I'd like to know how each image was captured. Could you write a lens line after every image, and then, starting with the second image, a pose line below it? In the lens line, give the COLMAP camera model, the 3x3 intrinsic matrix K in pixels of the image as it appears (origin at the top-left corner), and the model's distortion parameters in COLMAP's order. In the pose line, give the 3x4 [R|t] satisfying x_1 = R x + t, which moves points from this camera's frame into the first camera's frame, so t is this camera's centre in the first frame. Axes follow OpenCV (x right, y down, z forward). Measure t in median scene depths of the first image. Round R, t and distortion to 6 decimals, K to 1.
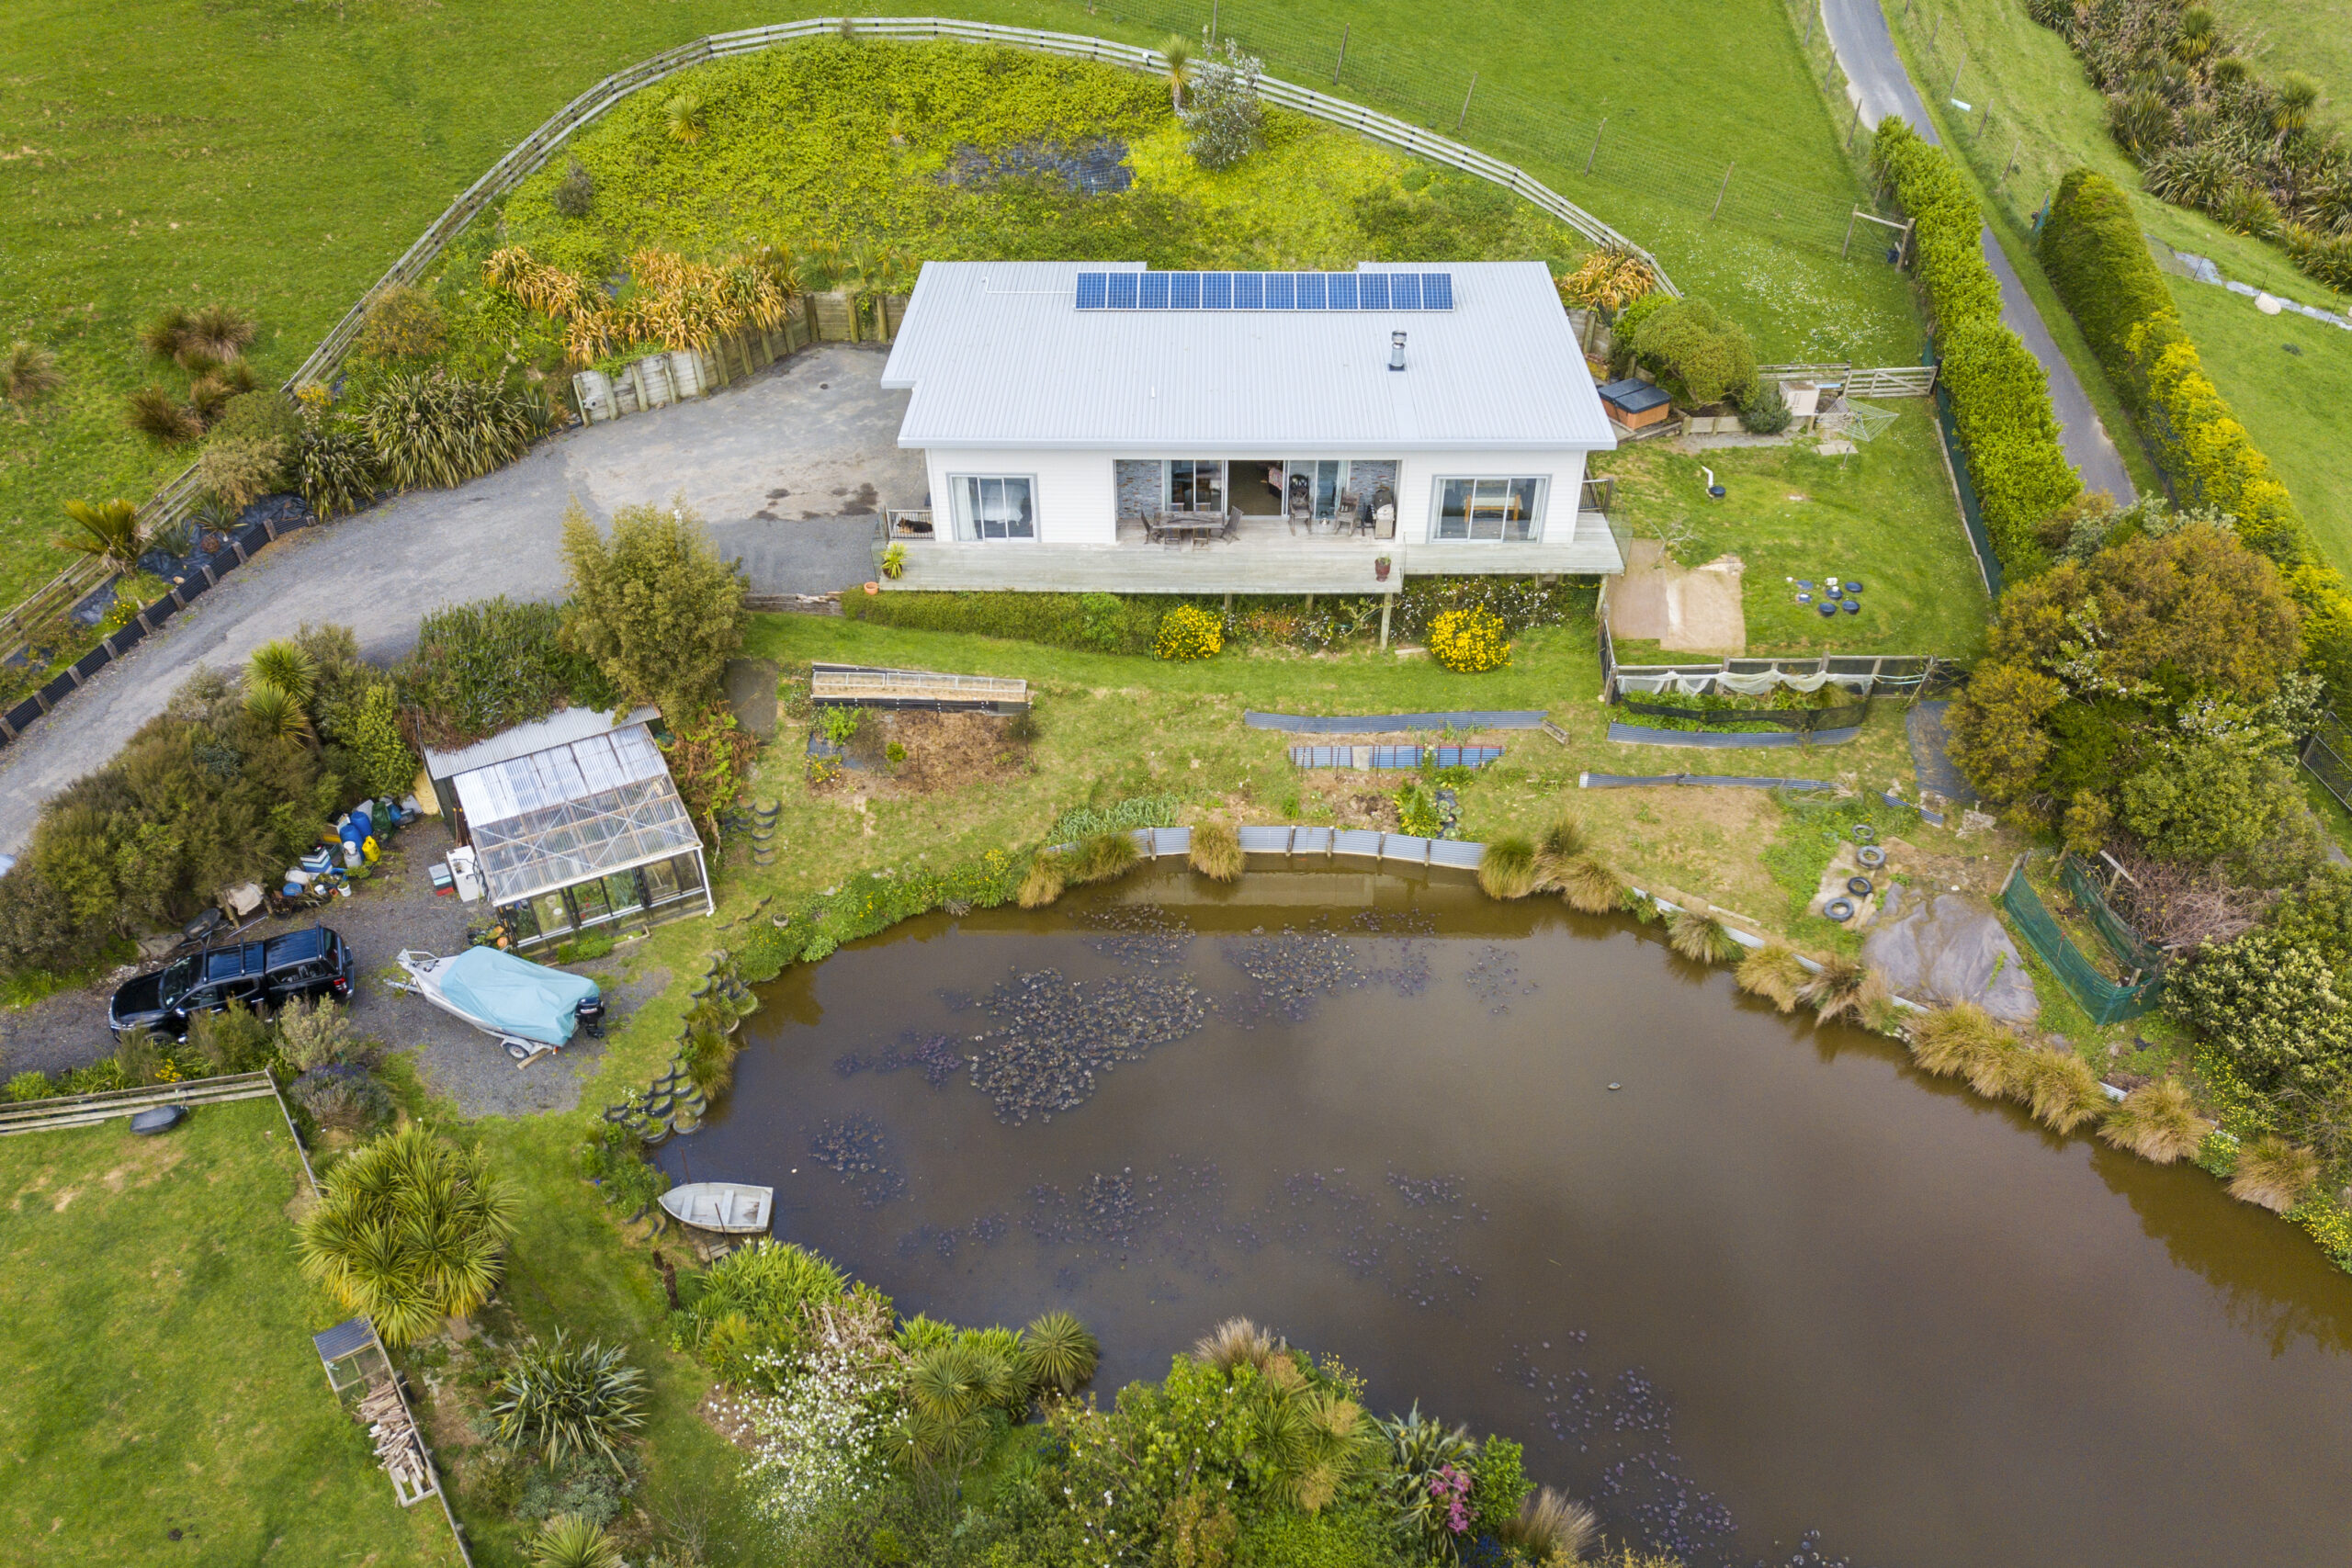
lens RADIAL K [[1659.1, 0, 1184.5], [0, 1659.1, 755.8], [0, 0, 1]] dist [0.057831, -0.090884]
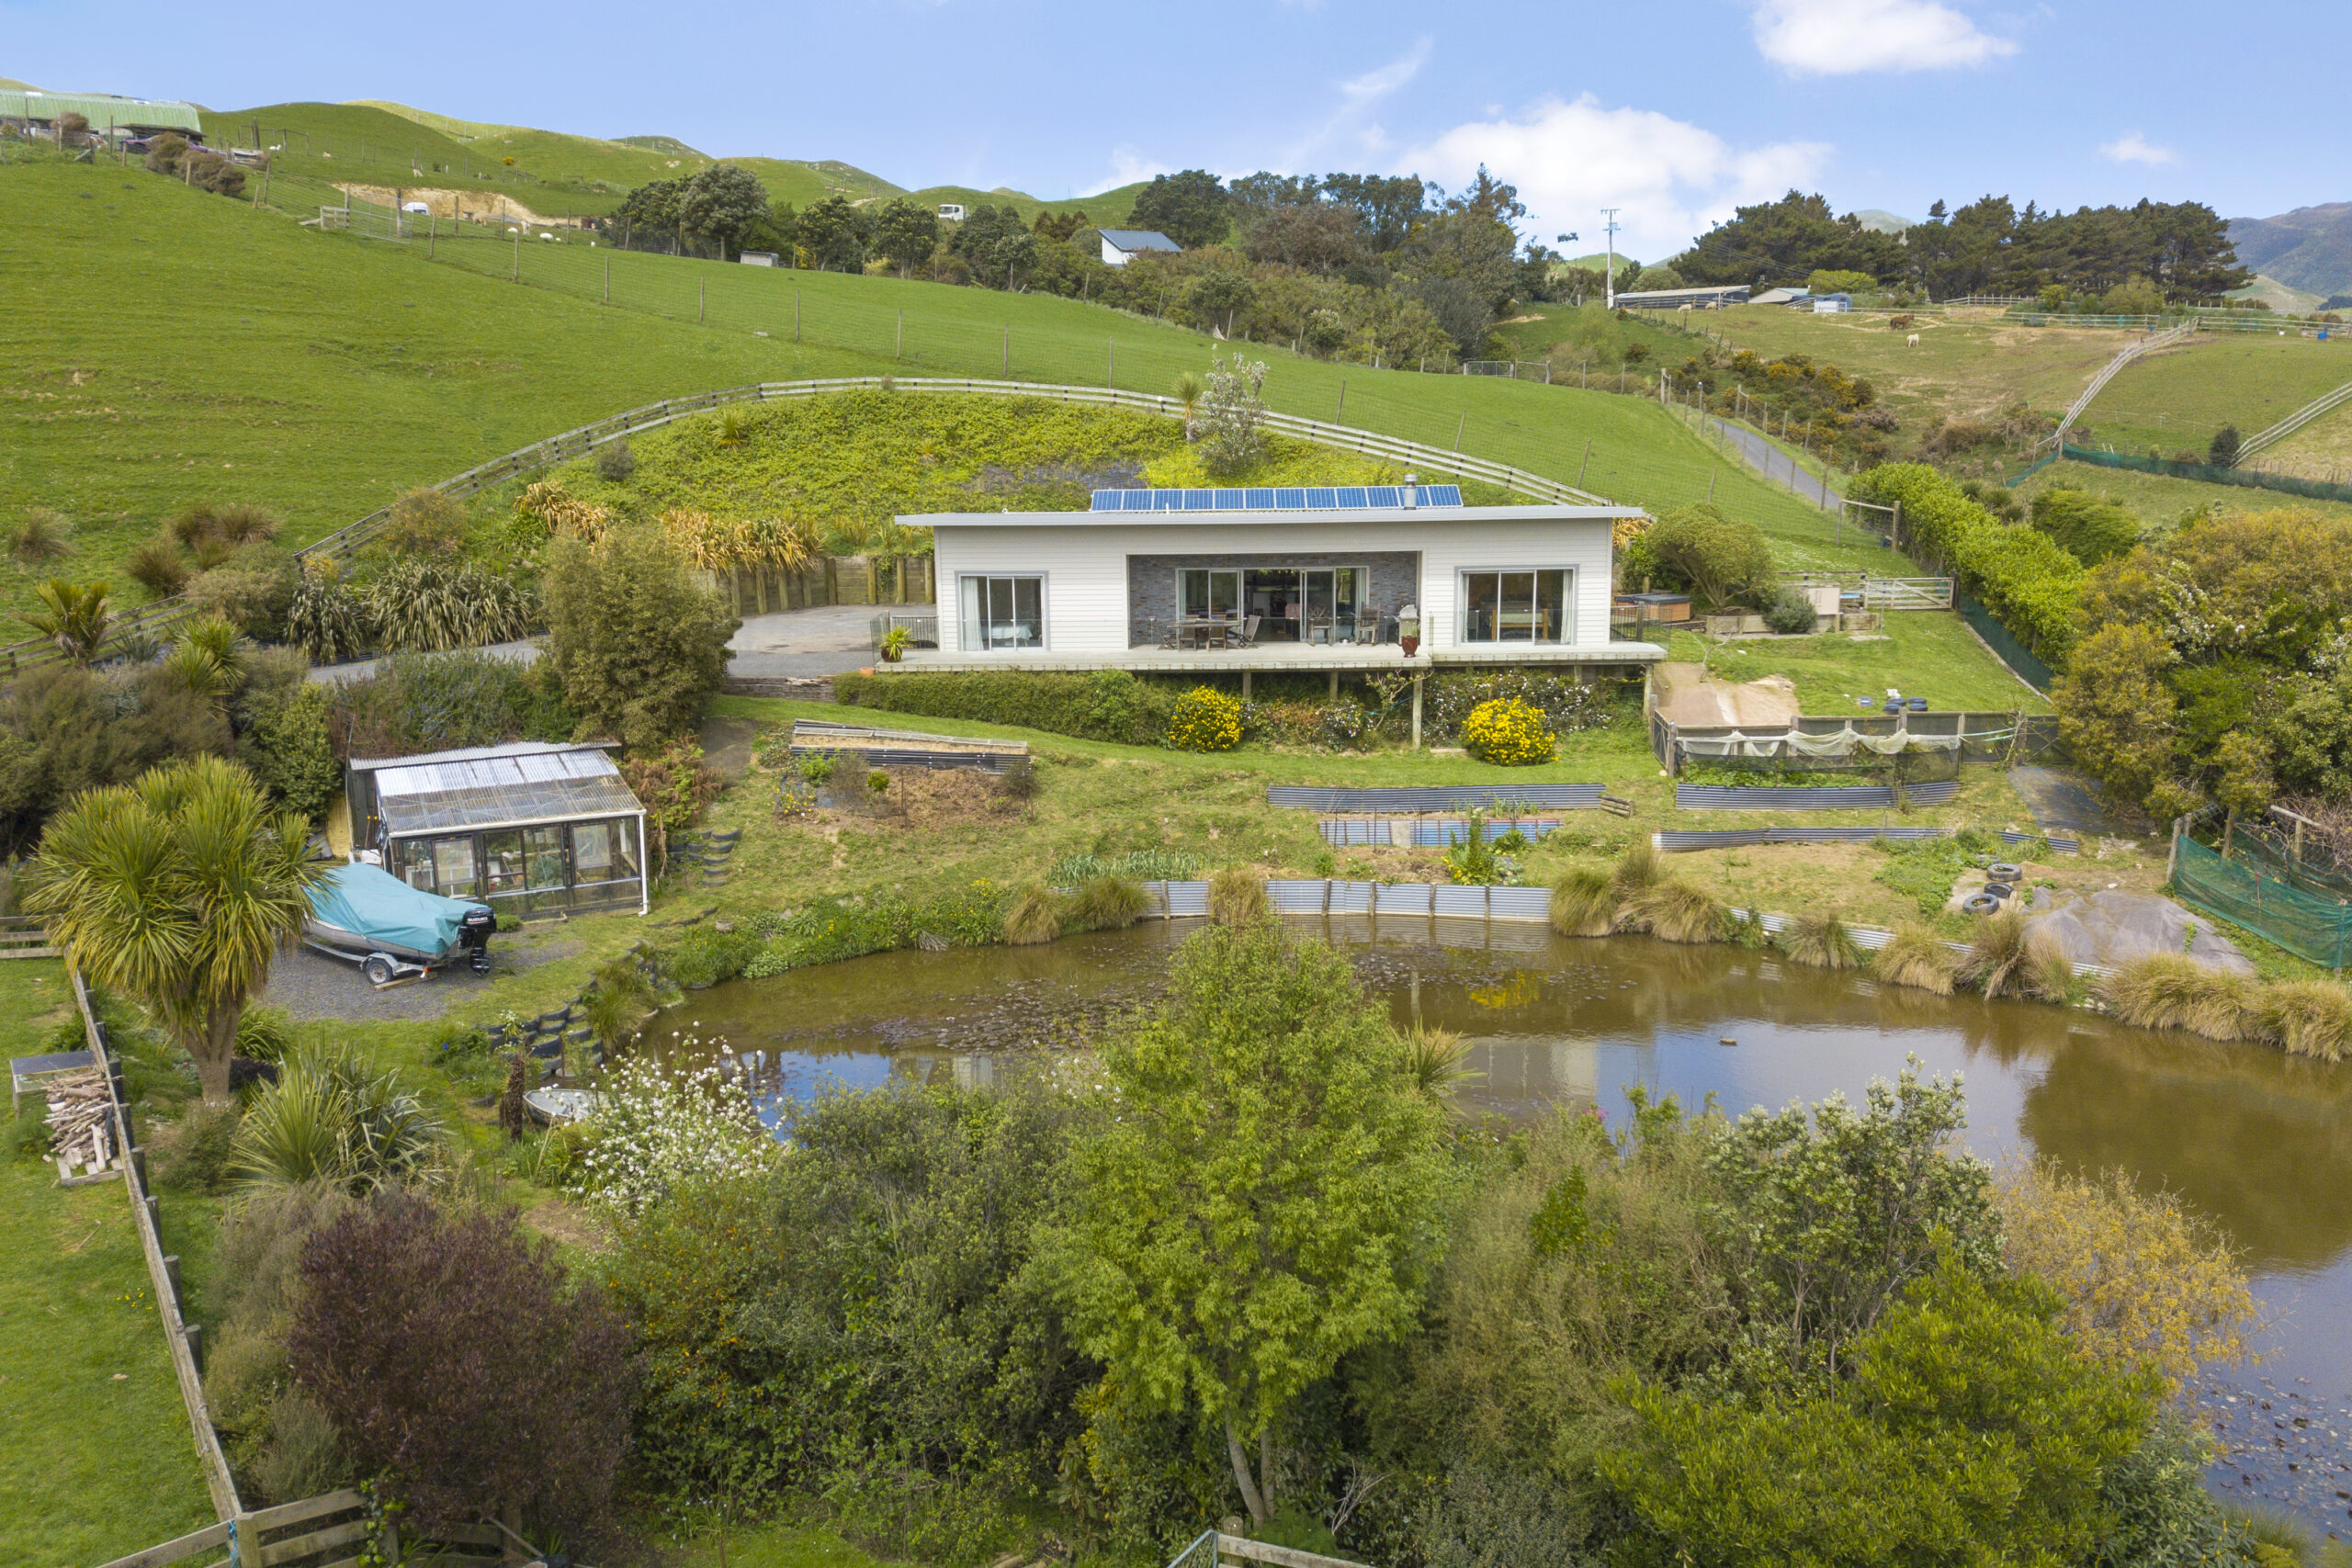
lens RADIAL K [[1659.1, 0, 1184.5], [0, 1659.1, 755.8], [0, 0, 1]] dist [0.057831, -0.090884]
pose [[0.999980, -0.004827, -0.004061, -0.005410], [0.002296, 0.878092, -0.478486, 0.389504], [0.005875, 0.478467, 0.878086, 0.200883]]
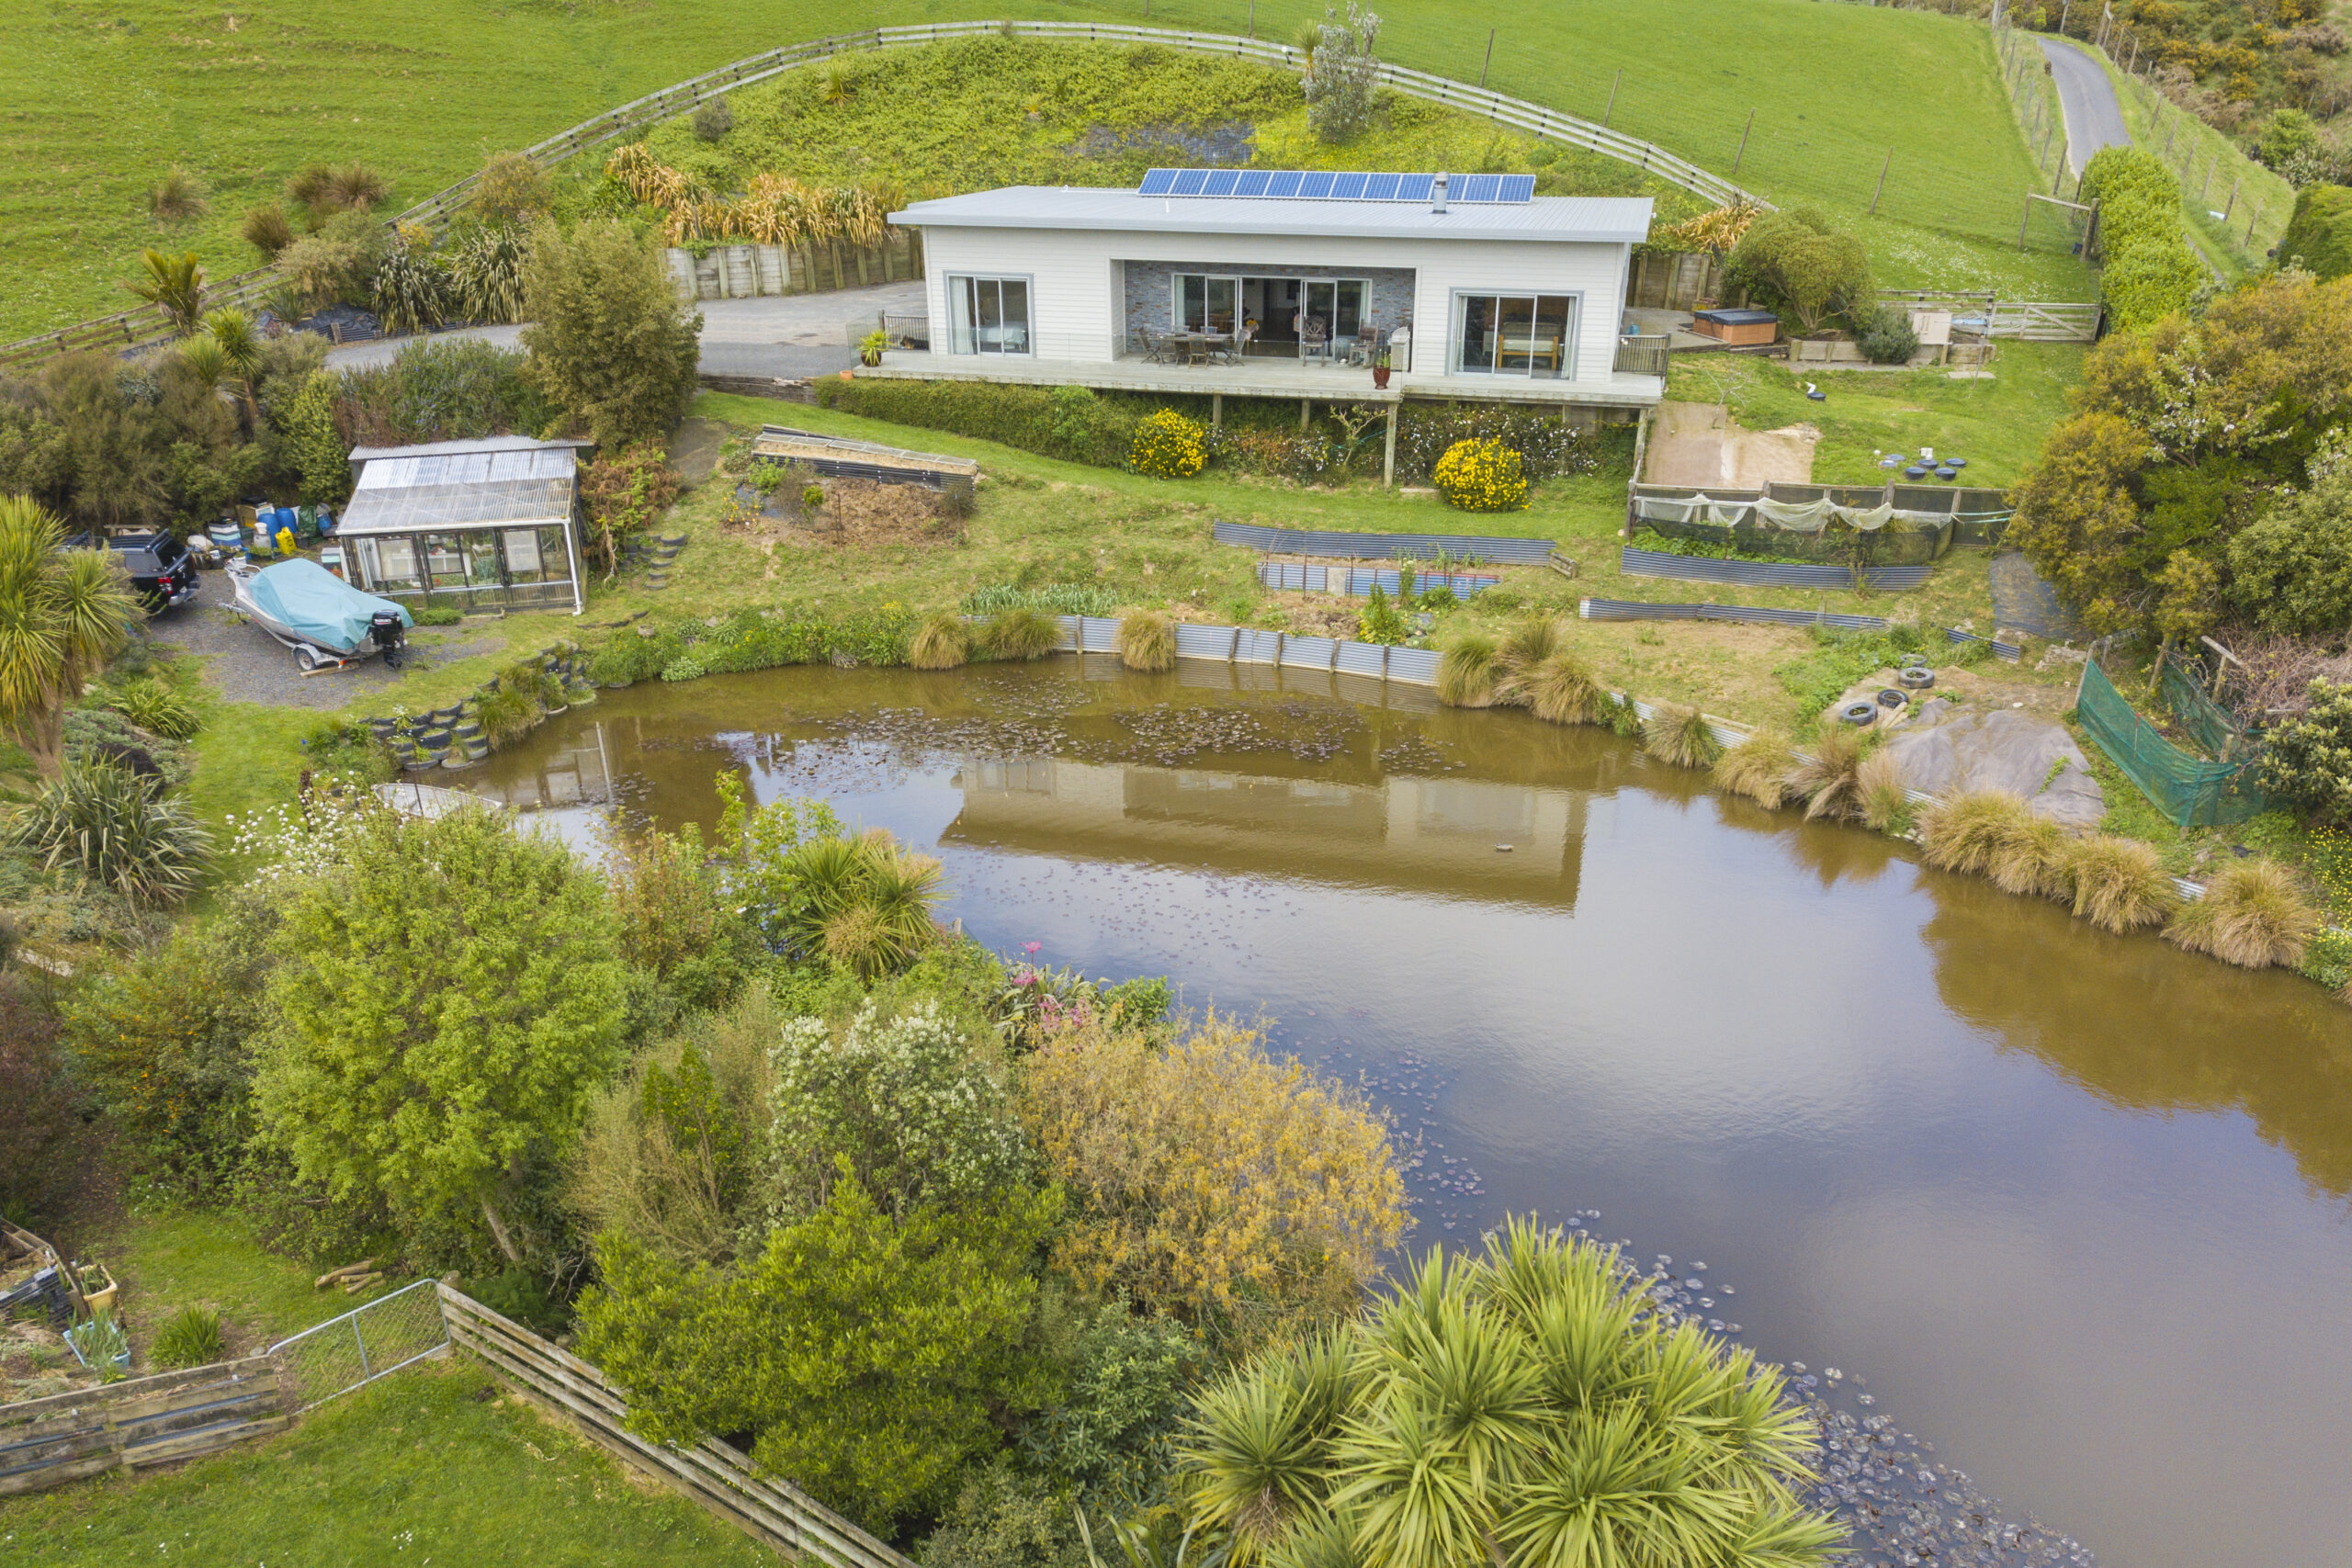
lens RADIAL K [[1685.8, 0, 1228.5], [0, 1685.8, 804.6], [0, 0, 1]] dist [0.035448, -0.042013]
pose [[0.976306, 0.094983, -0.194435, 0.235716], [-0.139720, 0.962816, -0.231222, 0.328445], [0.165243, 0.252910, 0.953274, 0.176034]]
